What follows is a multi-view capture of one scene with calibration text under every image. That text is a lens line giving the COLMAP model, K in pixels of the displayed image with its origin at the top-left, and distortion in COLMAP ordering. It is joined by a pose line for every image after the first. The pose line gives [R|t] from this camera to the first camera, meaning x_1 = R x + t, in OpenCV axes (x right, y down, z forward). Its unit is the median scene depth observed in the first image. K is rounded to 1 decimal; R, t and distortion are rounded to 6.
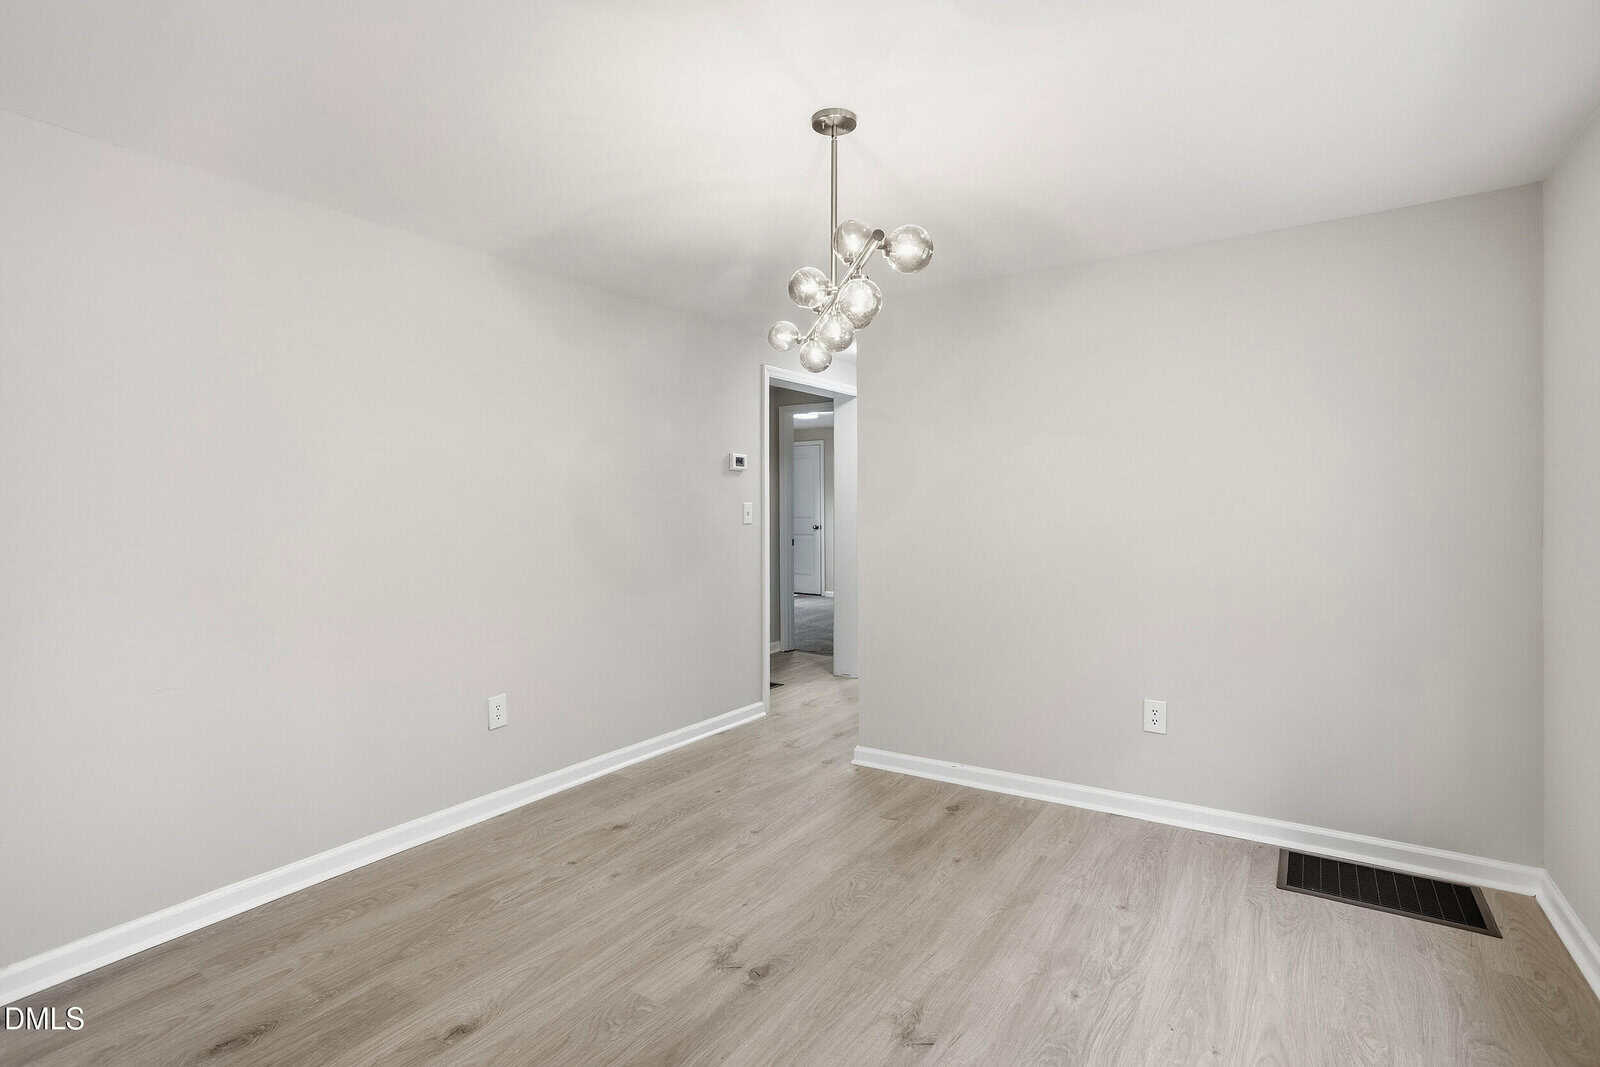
lens RADIAL K [[774.0, 0, 796.0], [0, 774.0, 524.3], [0, 0, 1]] dist [0.000792, 0.003351]
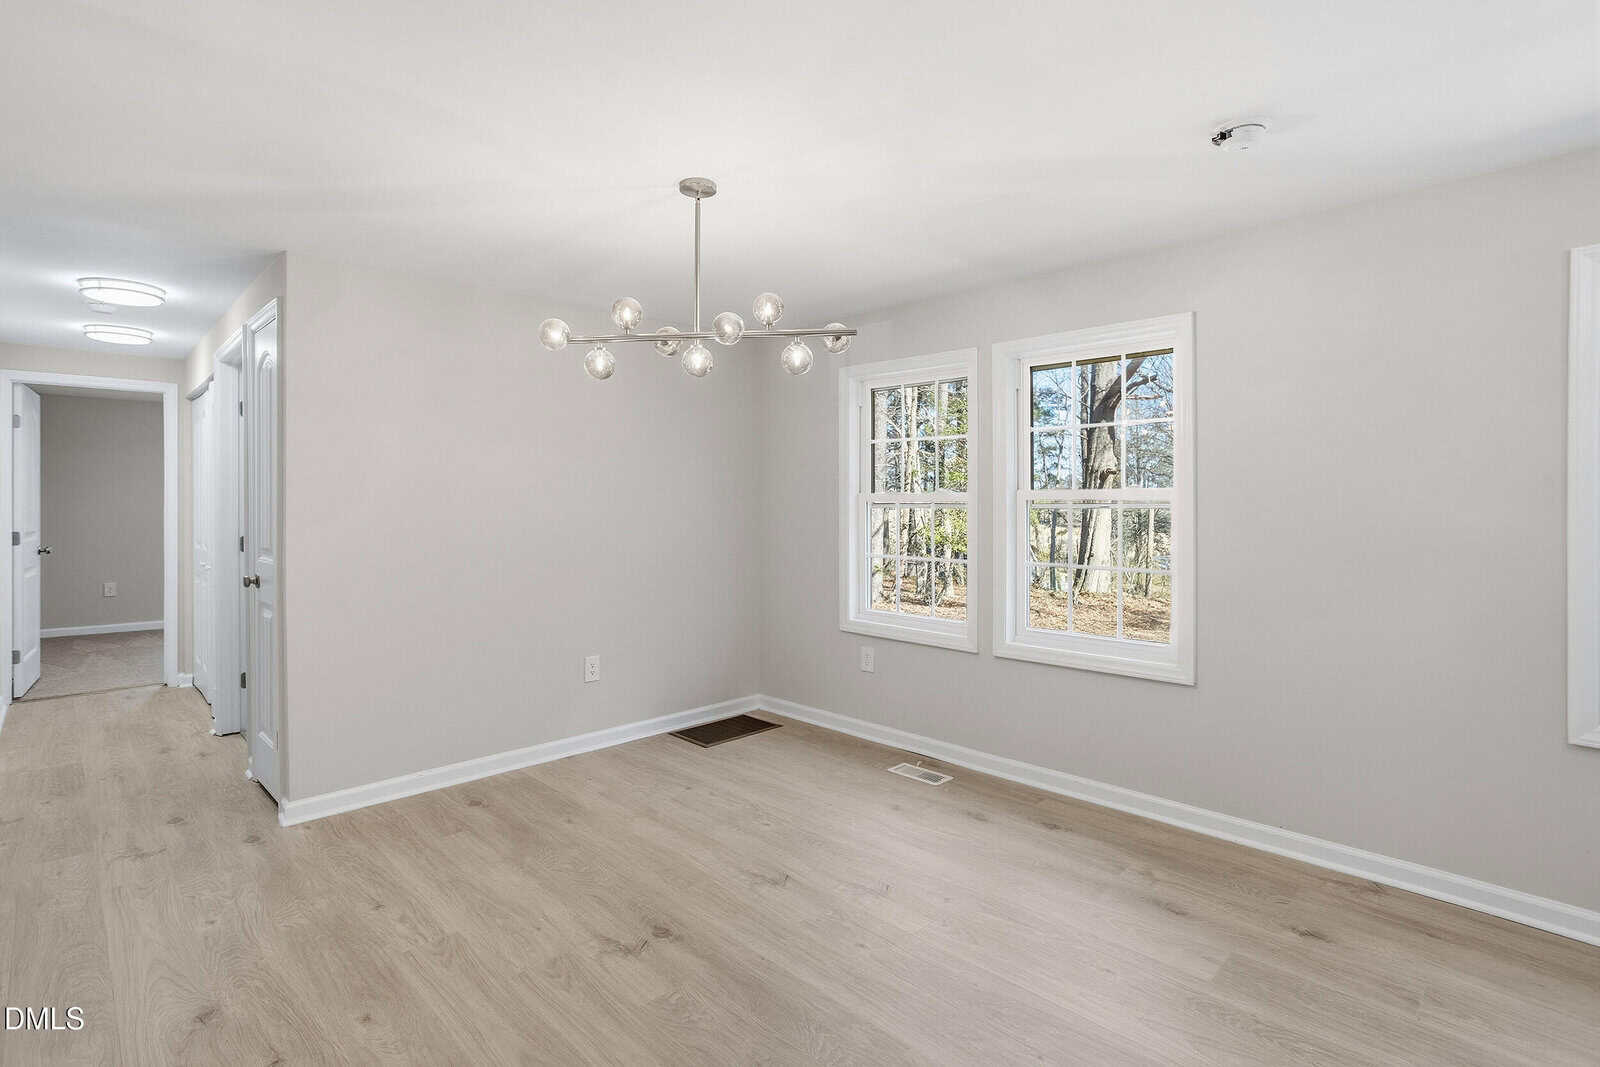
lens RADIAL K [[774.0, 0, 795.5], [0, 774.0, 526.1], [0, 0, 1]] dist [0.000792, 0.003351]
pose [[0.201191, -0.013145, 0.979464, -0.815222], [0.011150, 0.999876, 0.011129, -0.000187], [-0.979489, 0.008682, 0.201313, 0.453950]]
